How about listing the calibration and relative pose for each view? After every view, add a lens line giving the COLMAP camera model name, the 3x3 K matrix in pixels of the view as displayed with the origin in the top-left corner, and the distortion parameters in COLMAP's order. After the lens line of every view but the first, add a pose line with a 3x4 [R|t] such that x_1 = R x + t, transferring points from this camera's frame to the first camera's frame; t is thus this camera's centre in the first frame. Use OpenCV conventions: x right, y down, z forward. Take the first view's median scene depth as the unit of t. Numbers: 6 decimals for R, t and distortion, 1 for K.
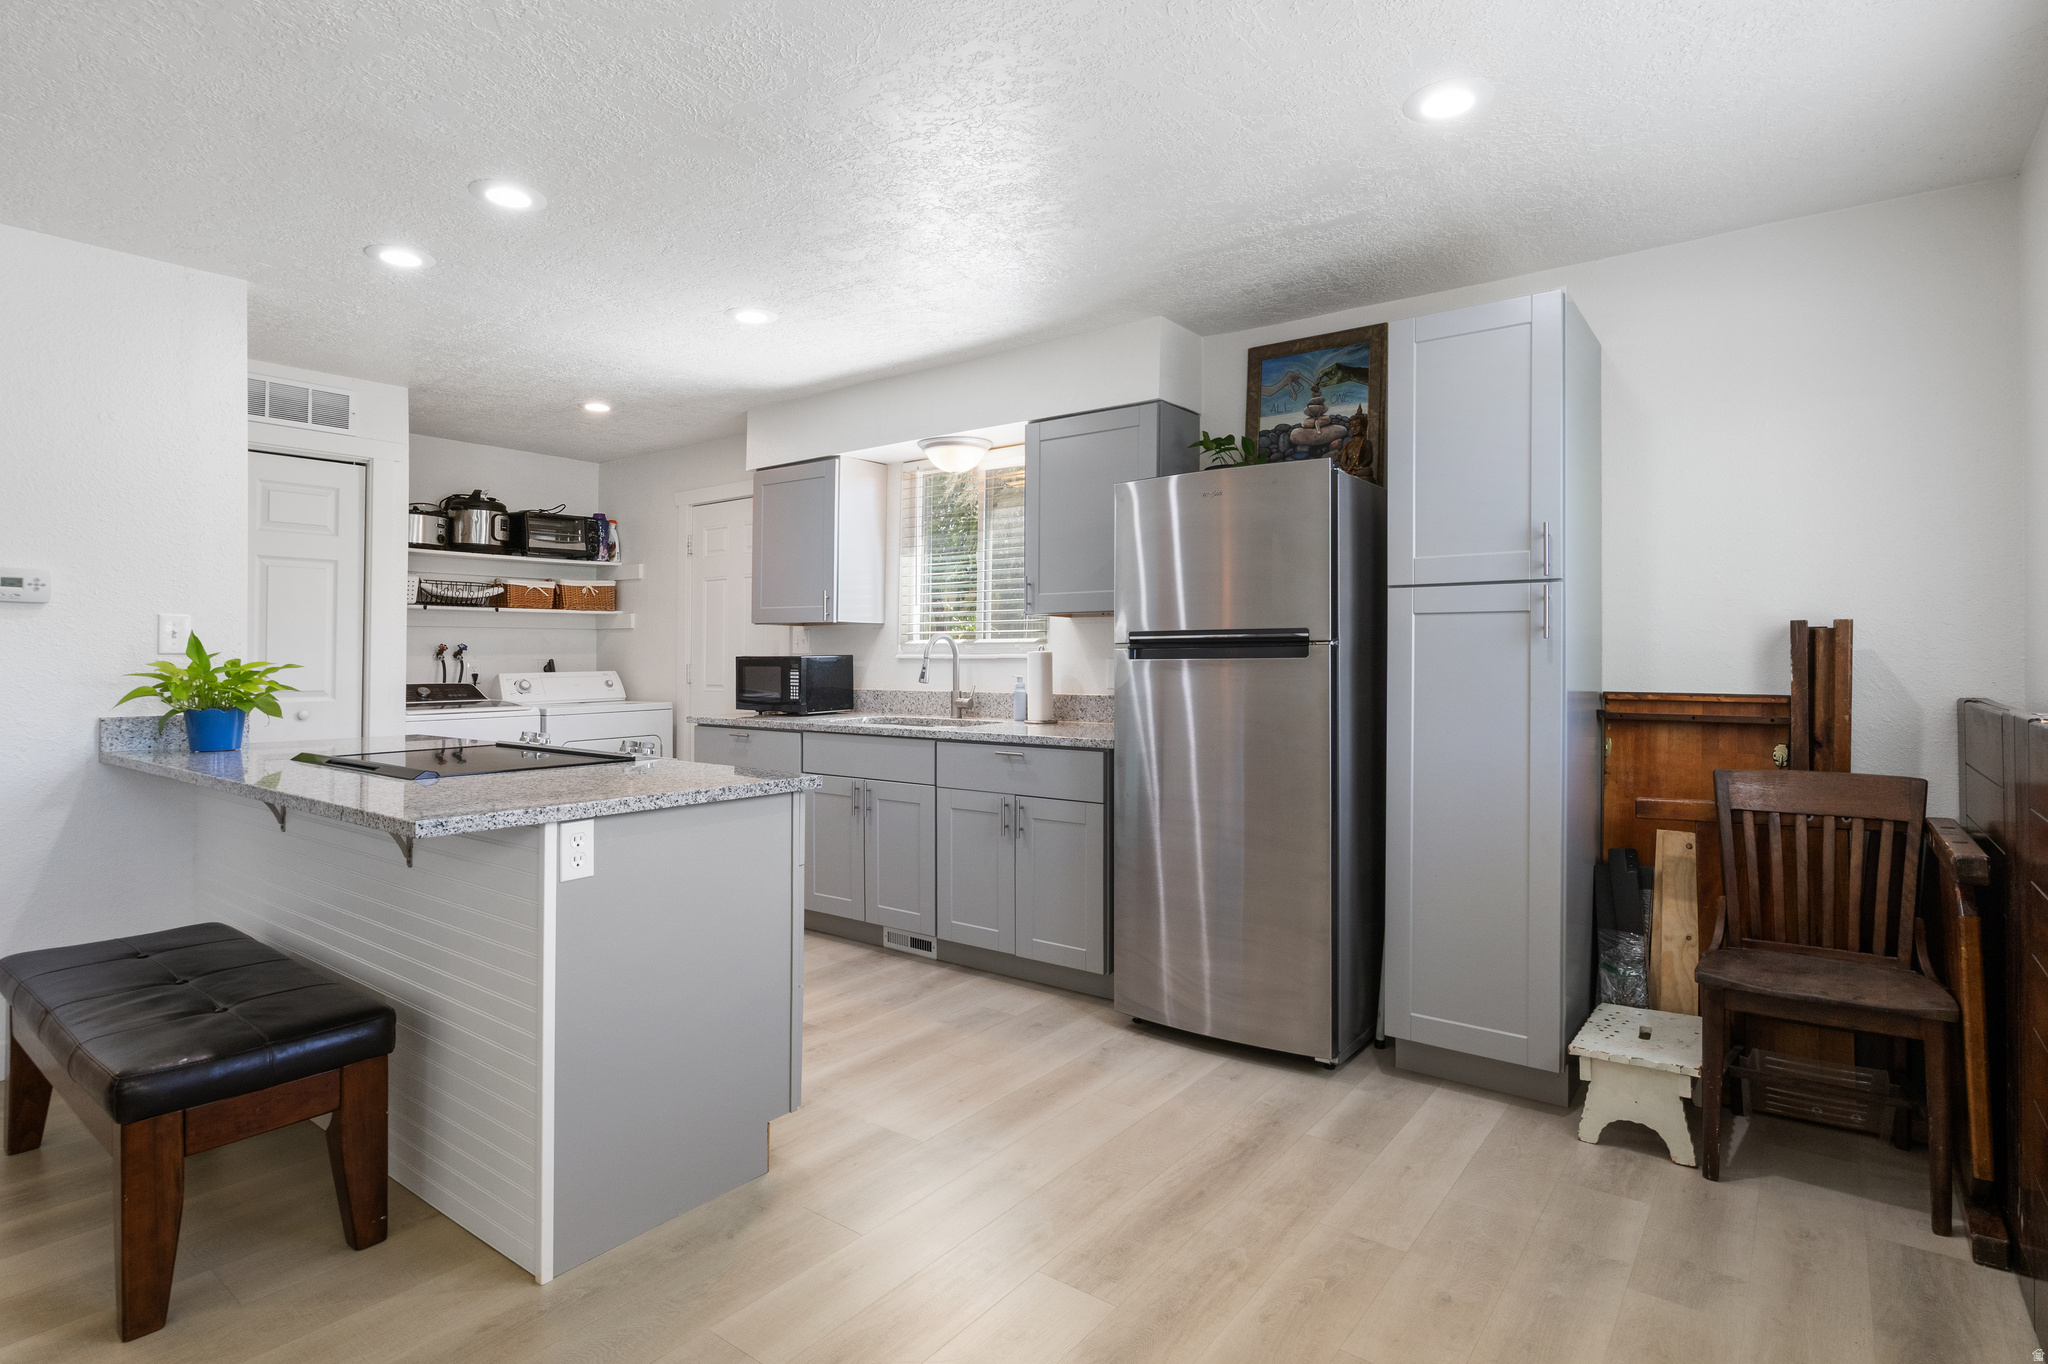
lens RADIAL K [[1038.1, 0, 1026.3], [0, 1038.1, 660.1], [0, 0, 1]] dist [-0.001792, 0.000436]
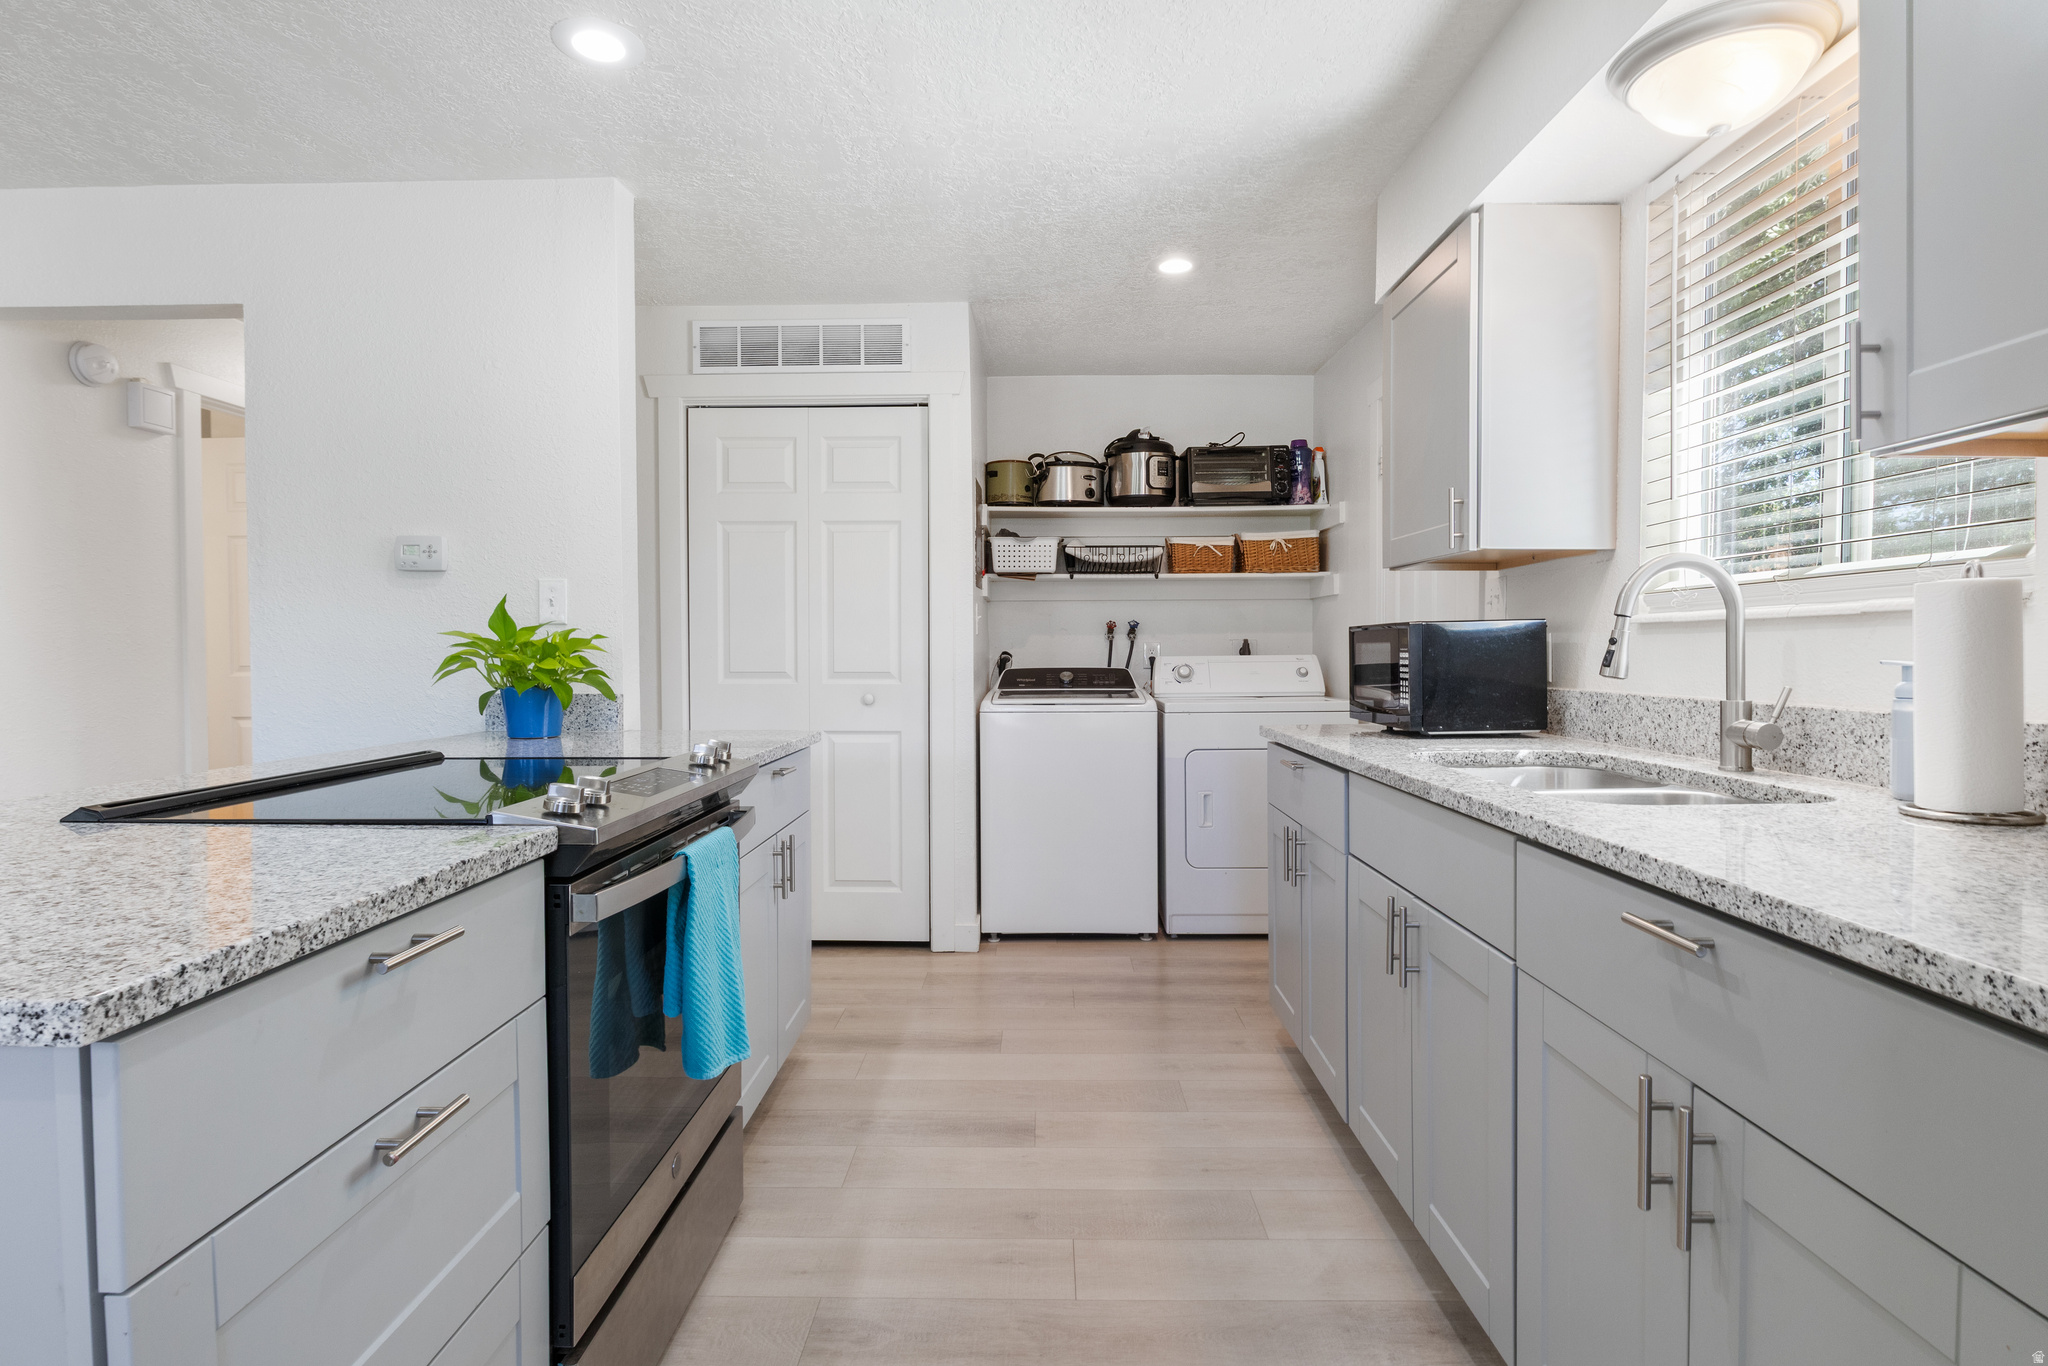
lens RADIAL K [[1038.1, 0, 1026.3], [0, 1038.1, 661.1], [0, 0, 1]] dist [-0.001792, 0.000436]
pose [[0.599045, 0.008631, -0.800669, 0.068398], [-0.000277, 0.999944, 0.010572, 0.008328], [0.800715, -0.006111, 0.599014, 0.442738]]
